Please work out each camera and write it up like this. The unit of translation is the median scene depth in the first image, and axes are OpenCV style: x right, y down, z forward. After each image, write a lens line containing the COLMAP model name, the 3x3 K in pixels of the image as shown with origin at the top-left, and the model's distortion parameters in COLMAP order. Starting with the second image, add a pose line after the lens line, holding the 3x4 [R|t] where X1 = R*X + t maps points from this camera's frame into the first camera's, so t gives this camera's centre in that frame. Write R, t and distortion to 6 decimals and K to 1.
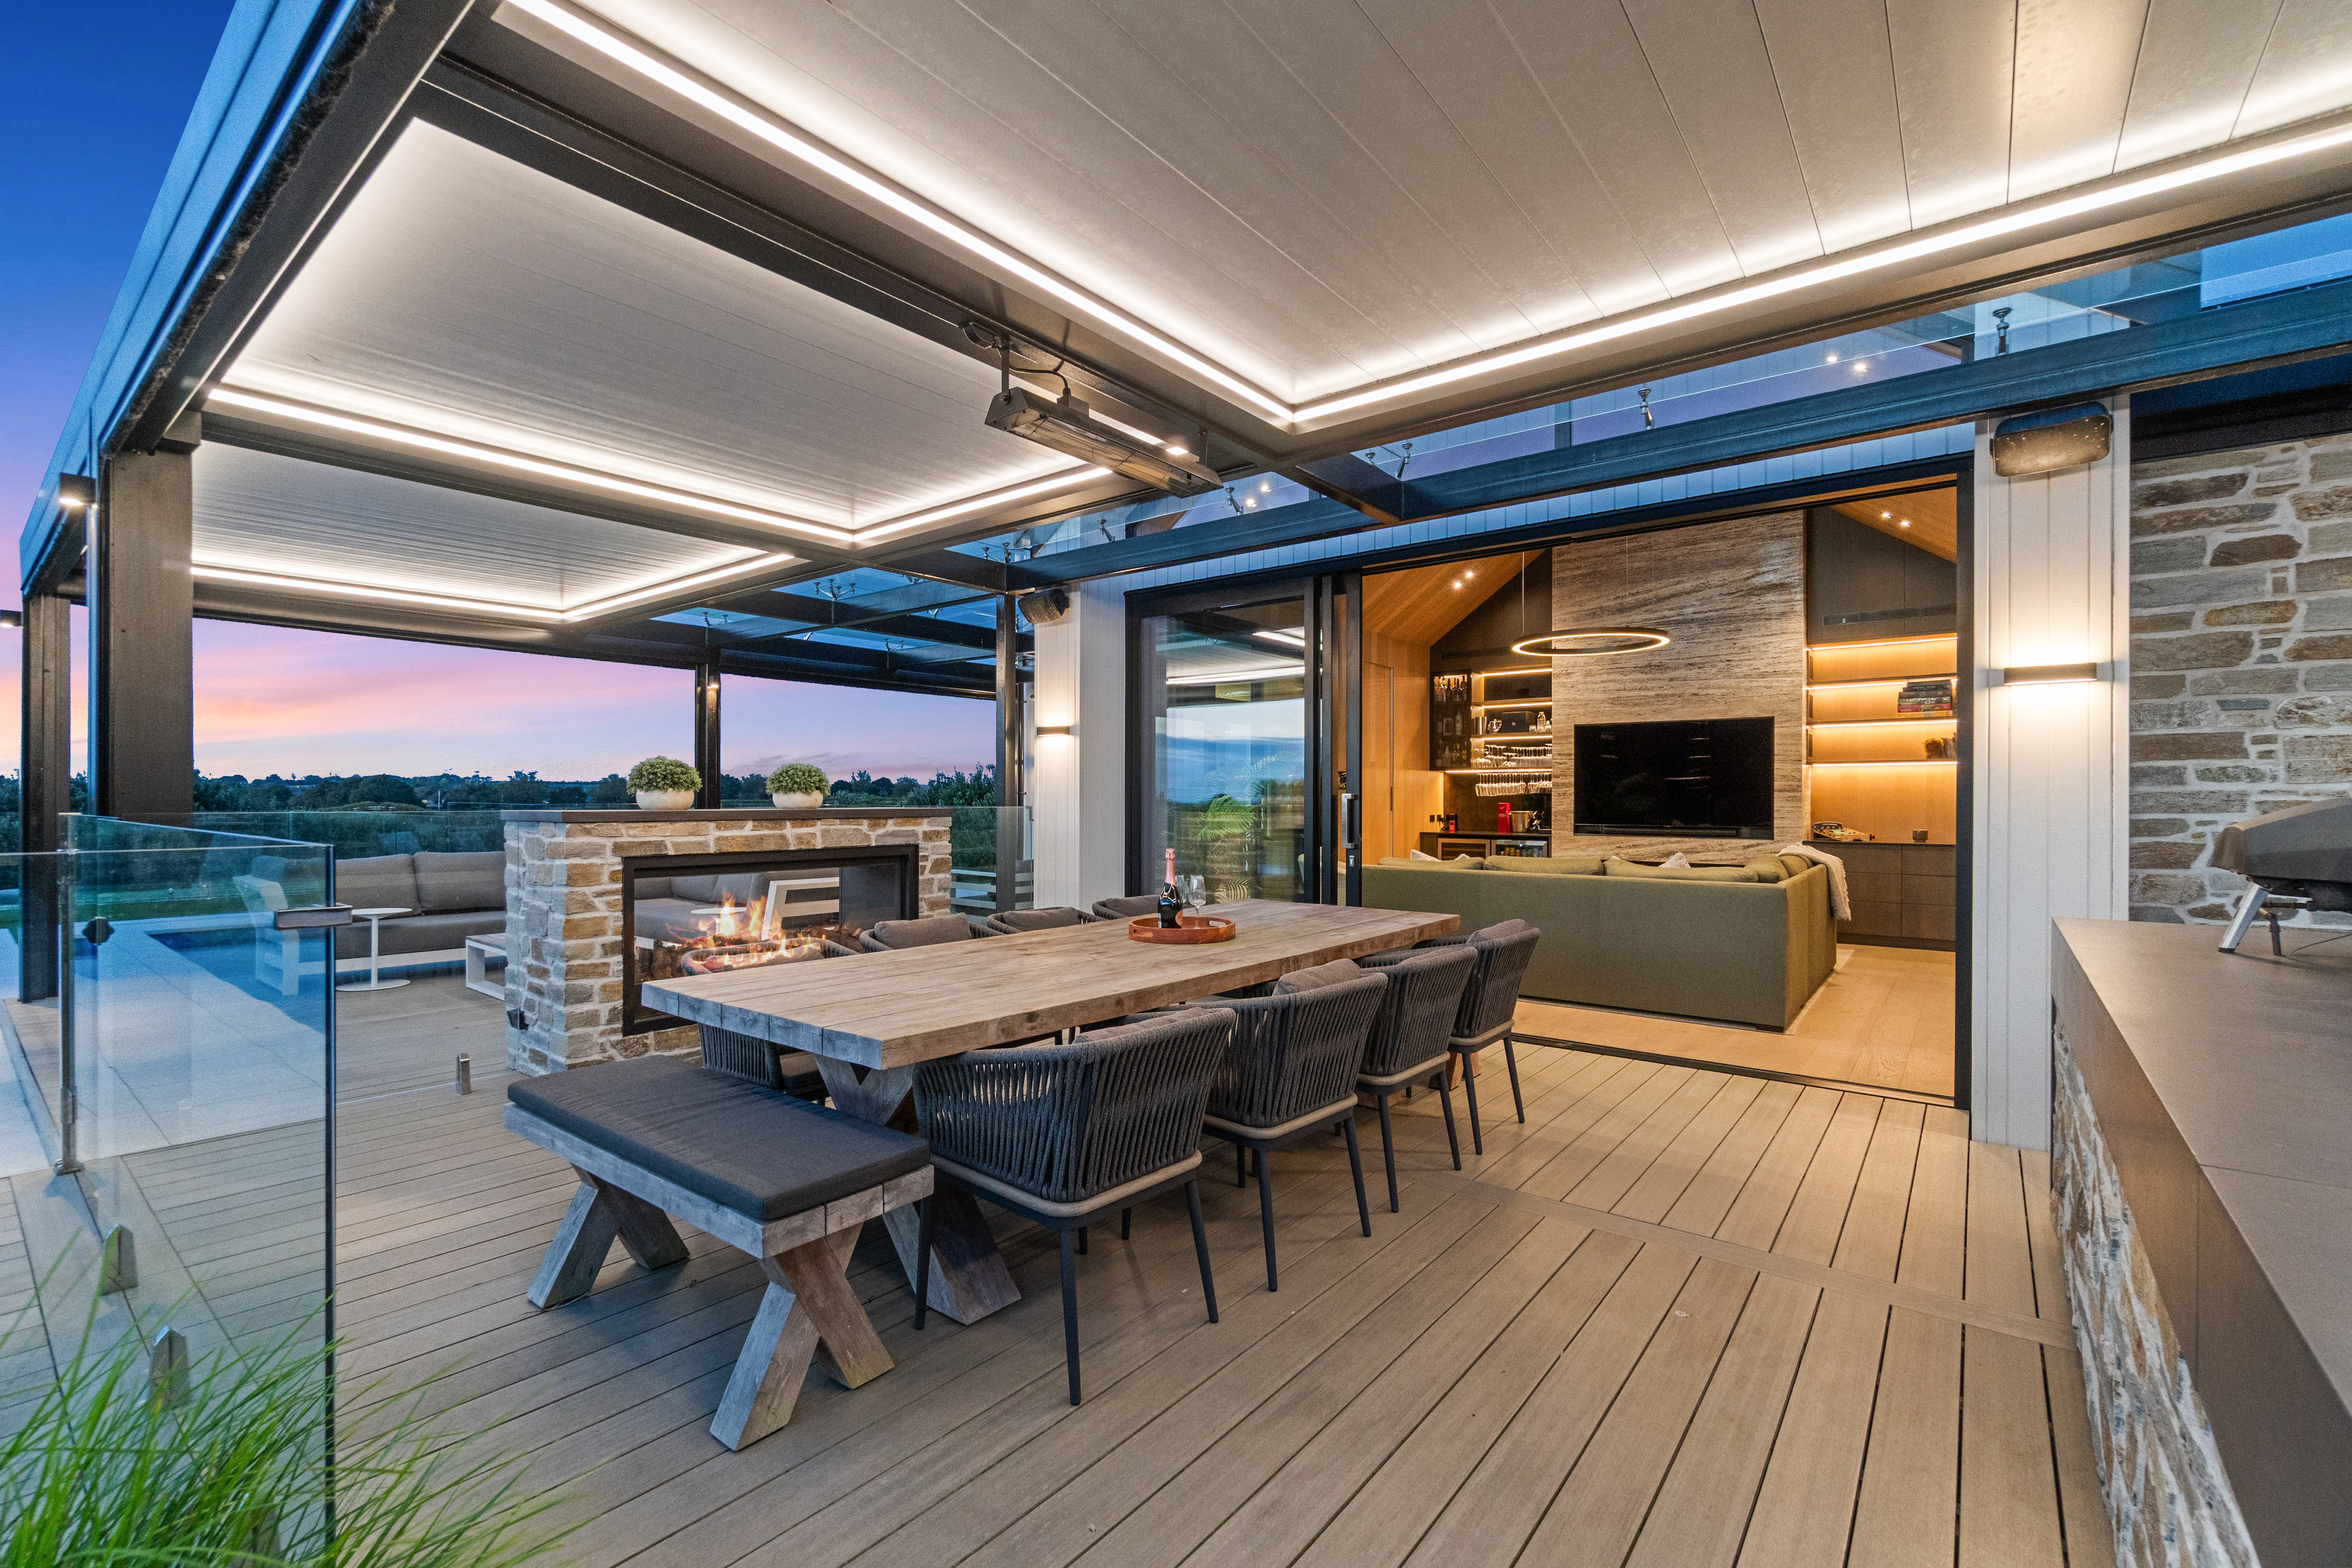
lens RADIAL K [[1030.9, 0, 1166.4], [0, 1030.9, 790.8], [0, 0, 1]] dist [-0.002146, 0.000174]
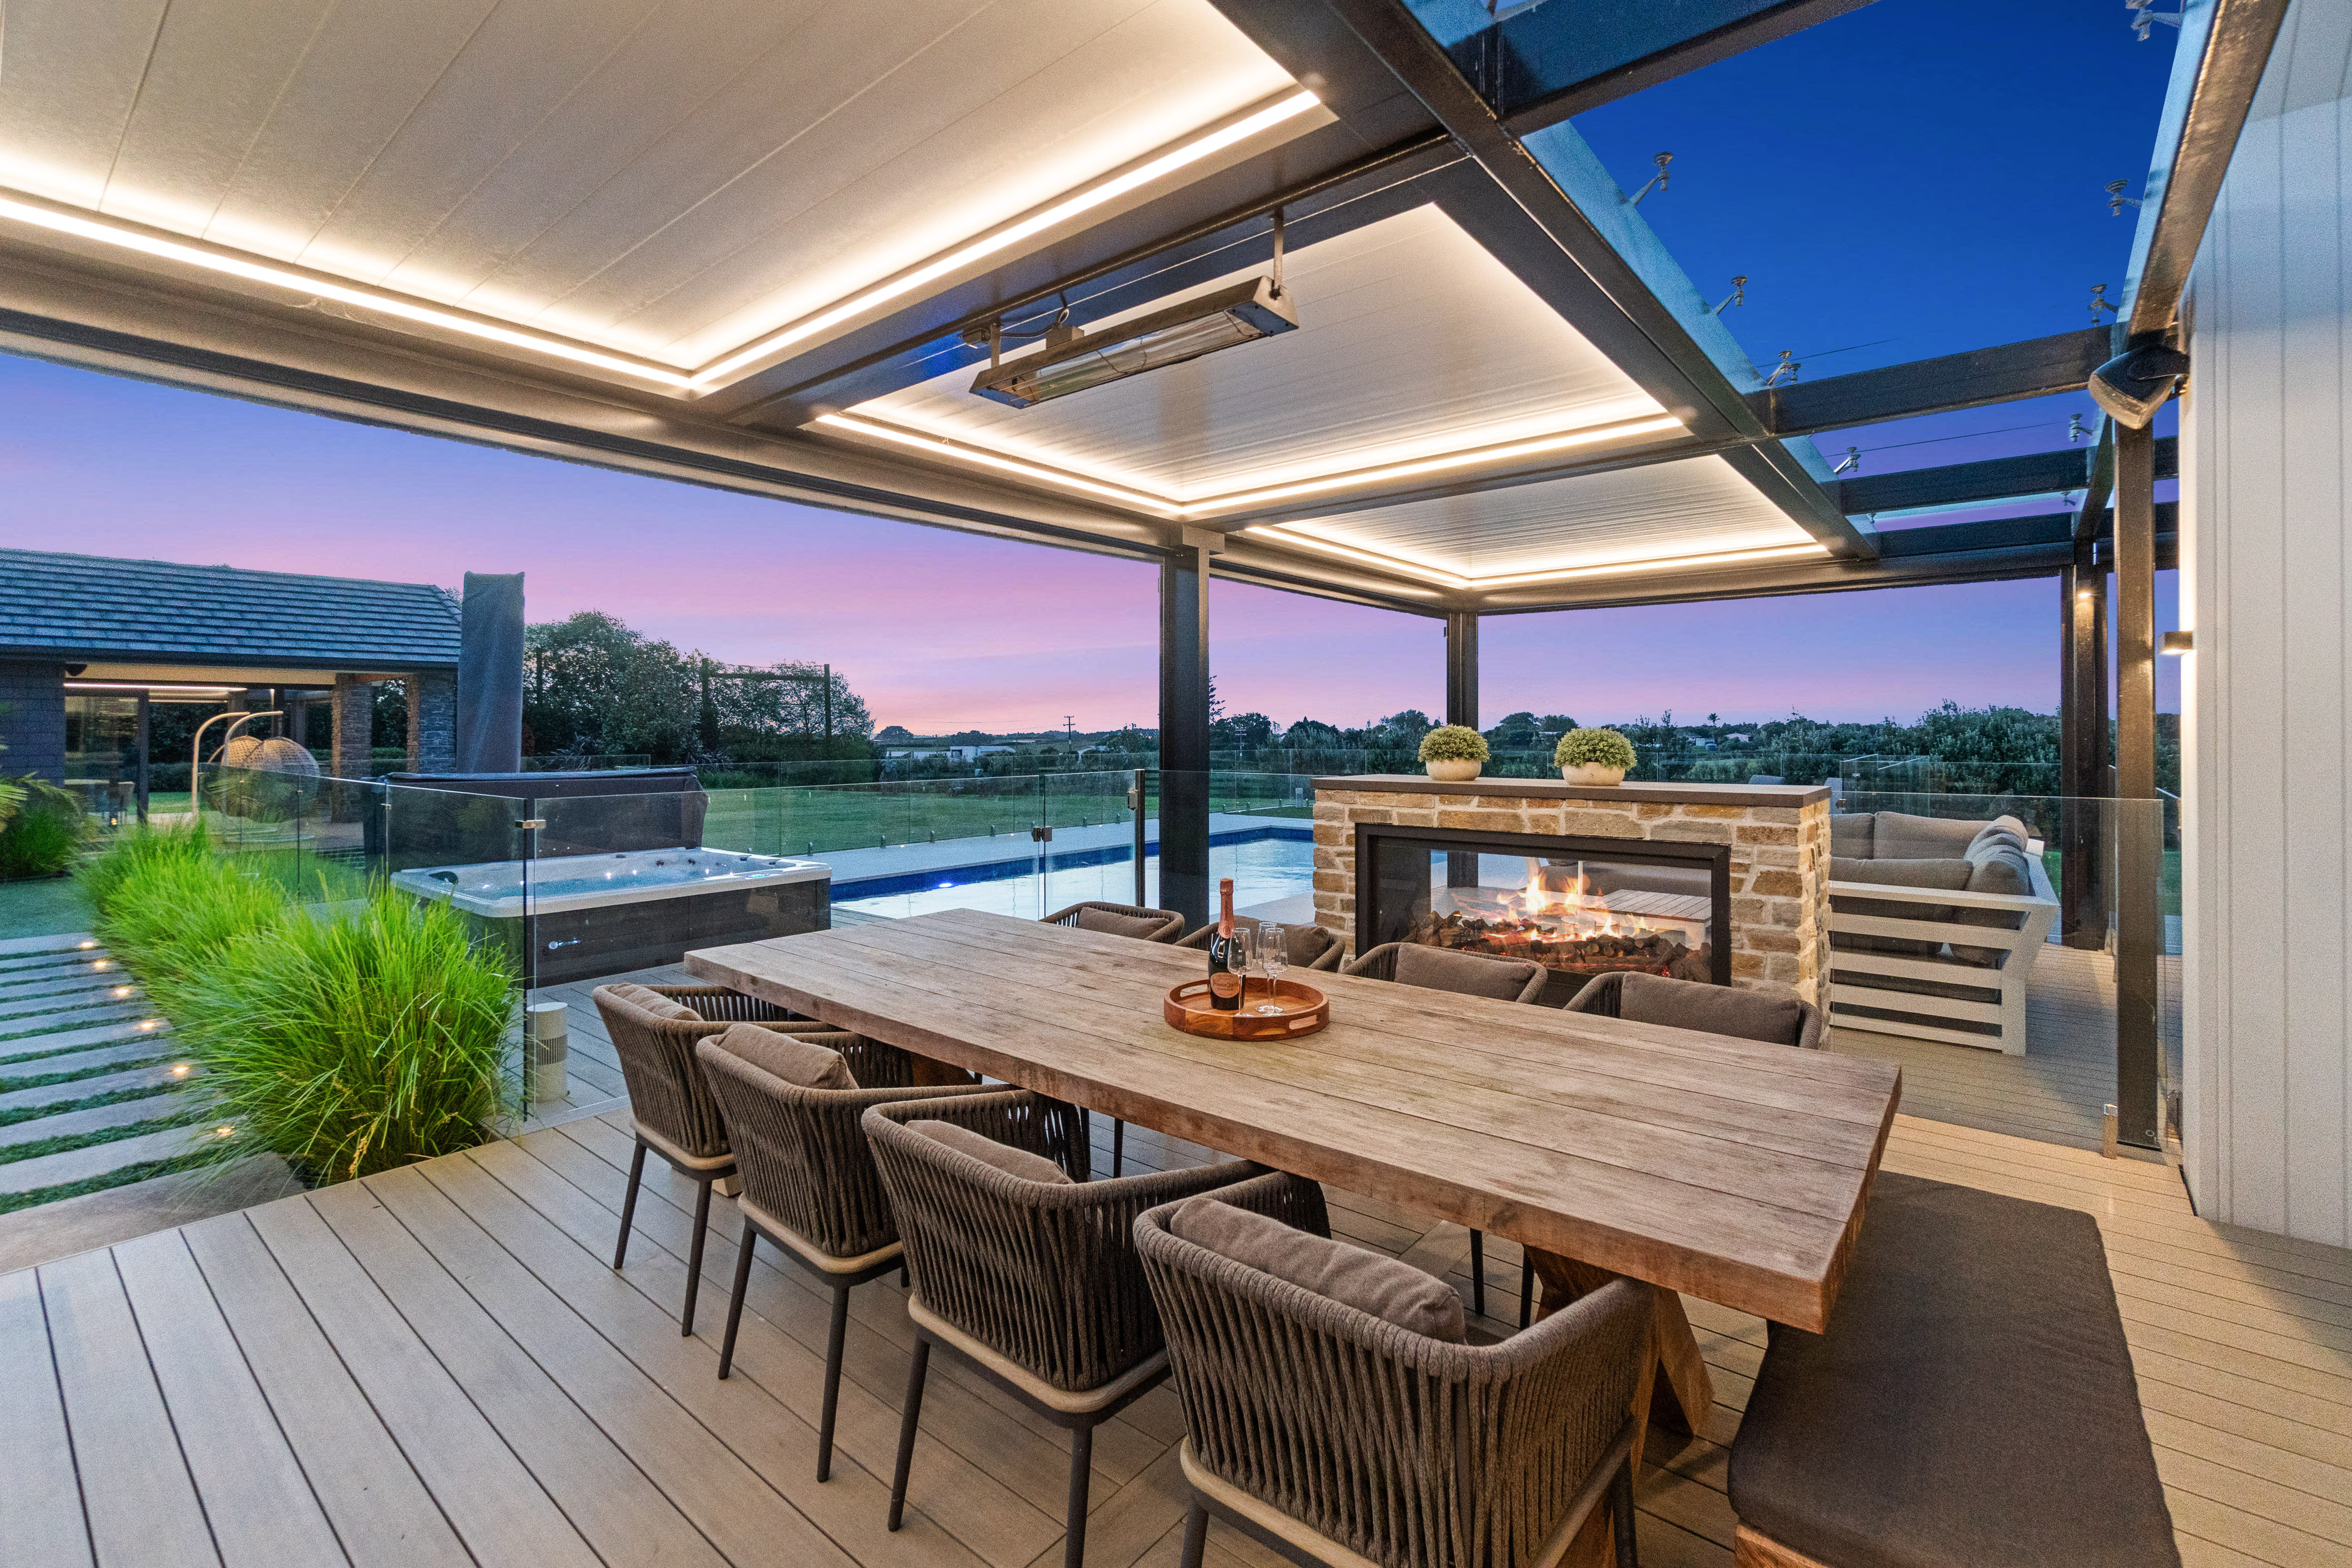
lens RADIAL K [[1038.7, 0, 1168.8], [0, 1038.7, 729.2], [0, 0, 1]] dist [-0.000979, 0.000024]
pose [[-0.019950, -0.000043, -0.999801, 0.444602], [0.010925, 0.999940, -0.000261, -0.028015], [0.999741, -0.010928, -0.019948, 0.649856]]
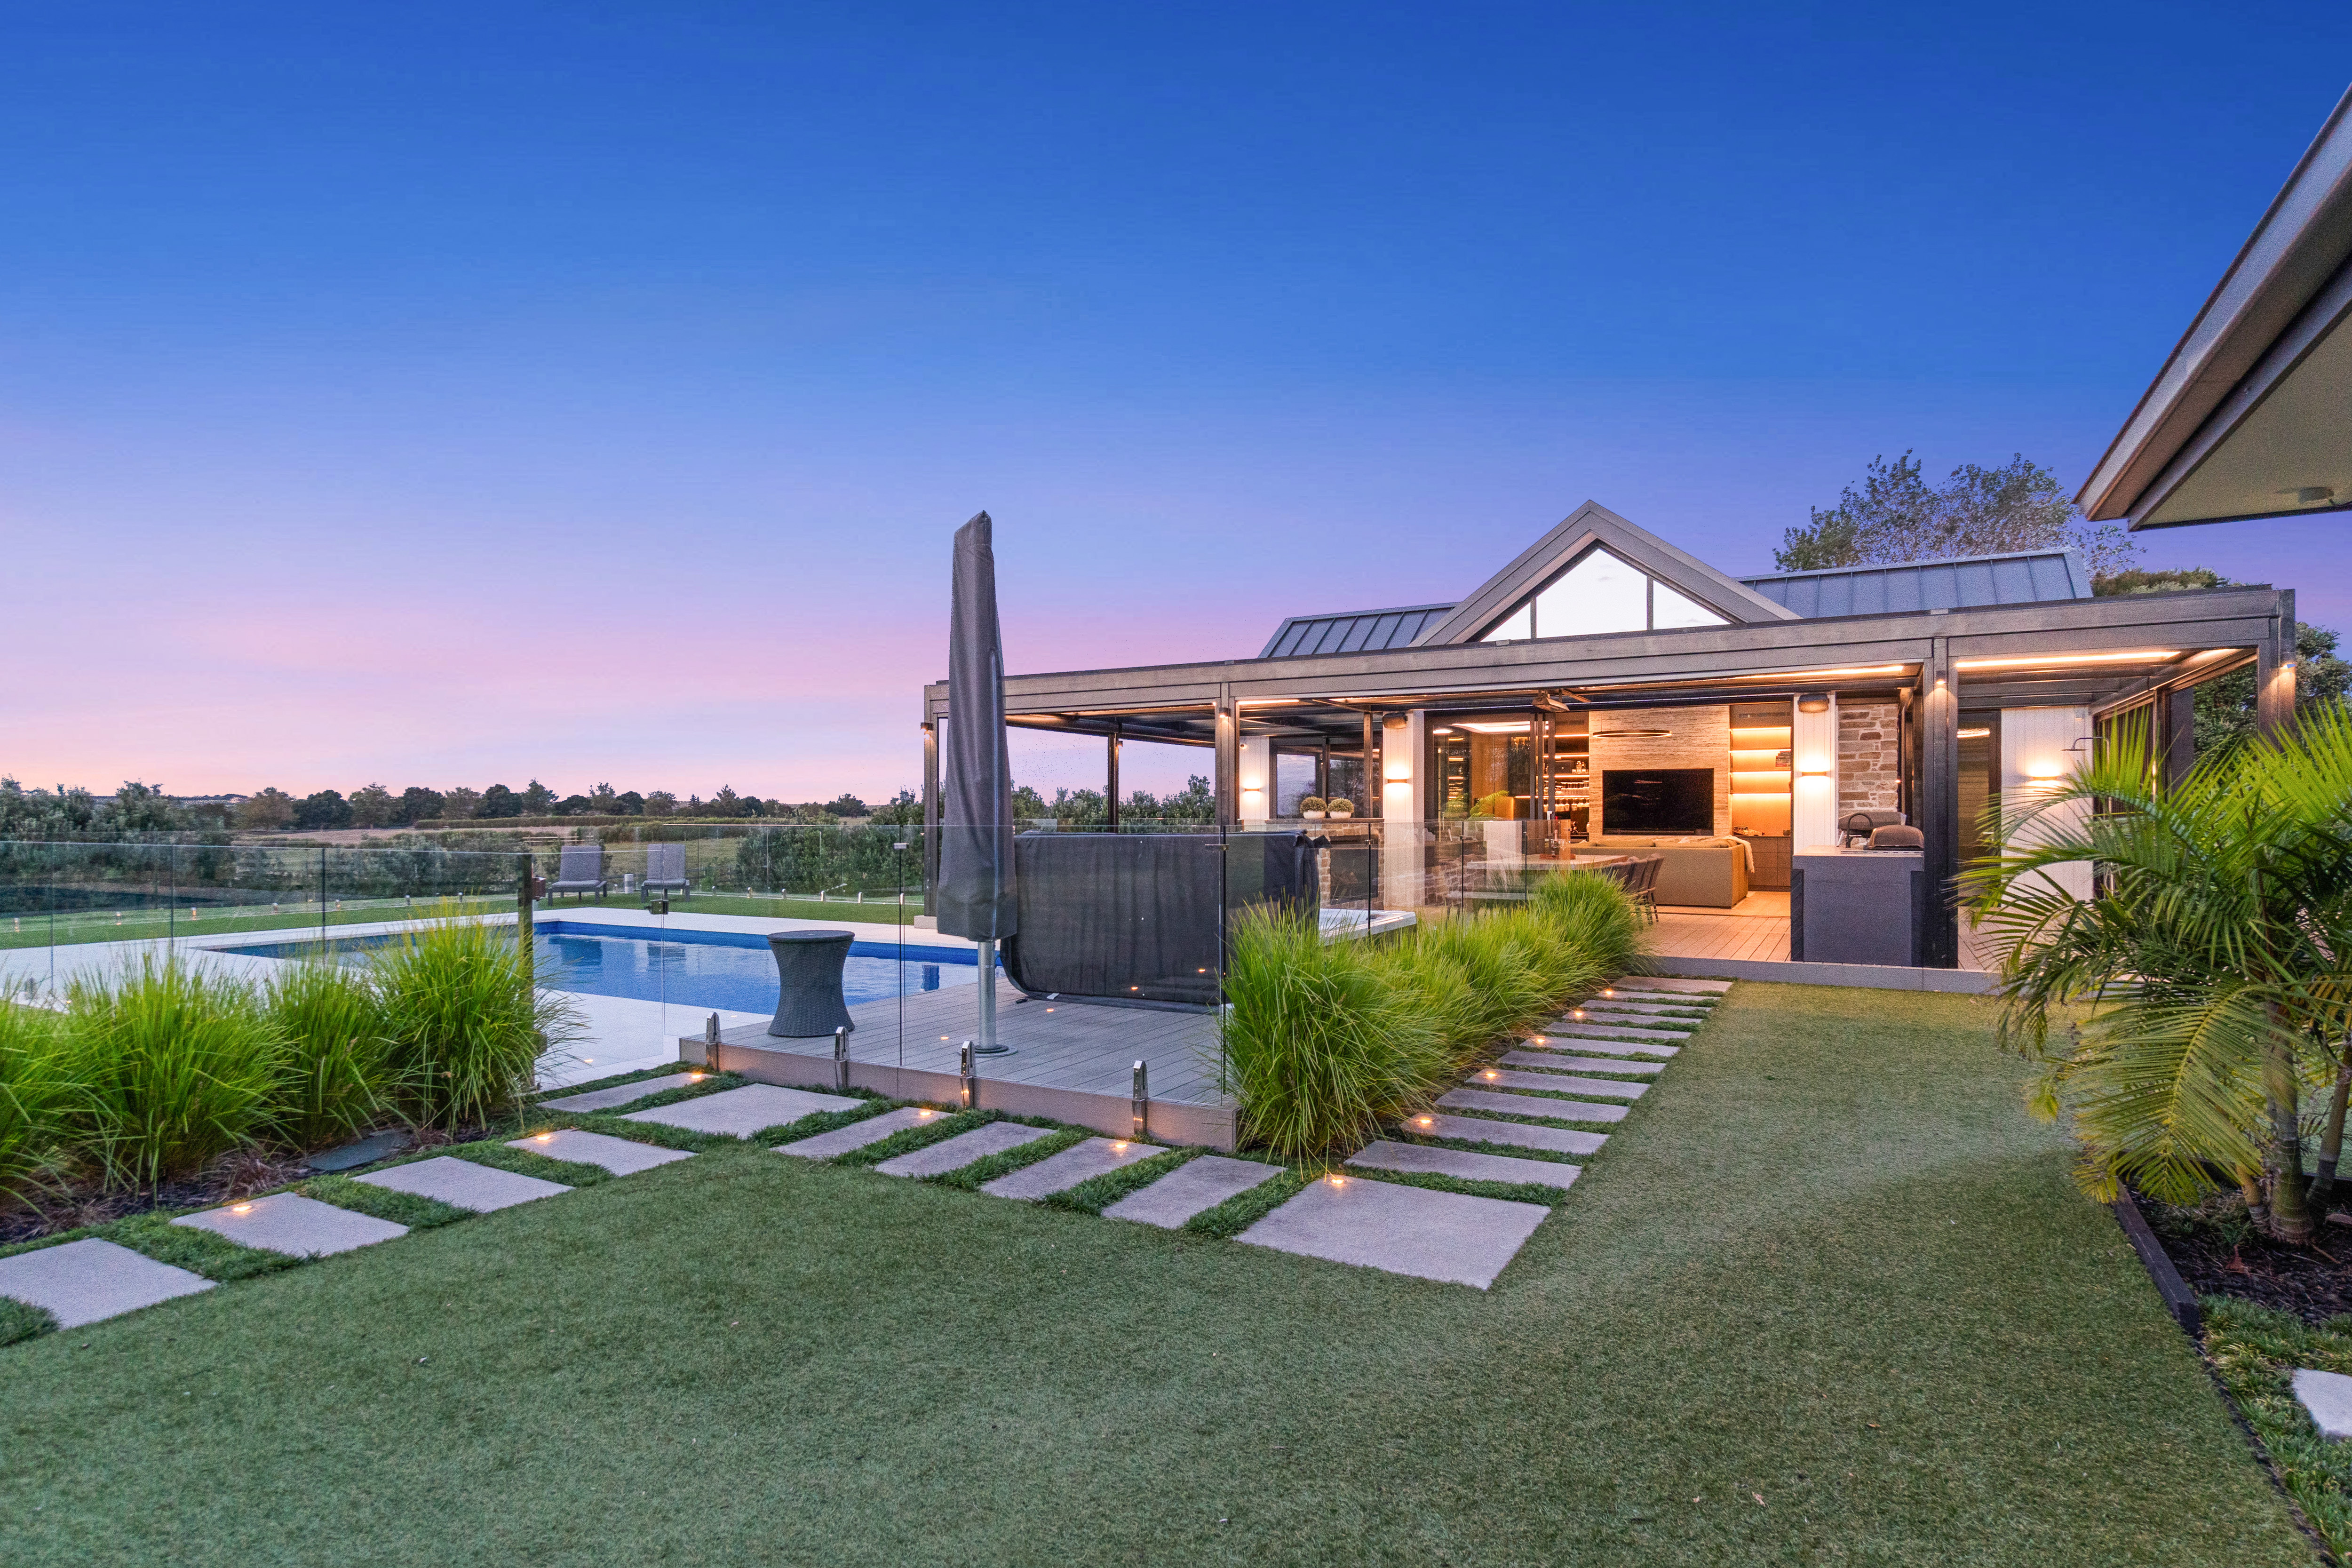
lens RADIAL K [[1233.2, 0, 1174.2], [0, 1233.2, 810.0], [0, 0, 1]] dist [-0.000061, -0.000137]
pose [[0.988052, -0.002728, 0.154100, -1.091425], [0.002343, 0.999994, 0.002681, -0.009434], [-0.154106, -0.002288, 0.988052, -1.594696]]
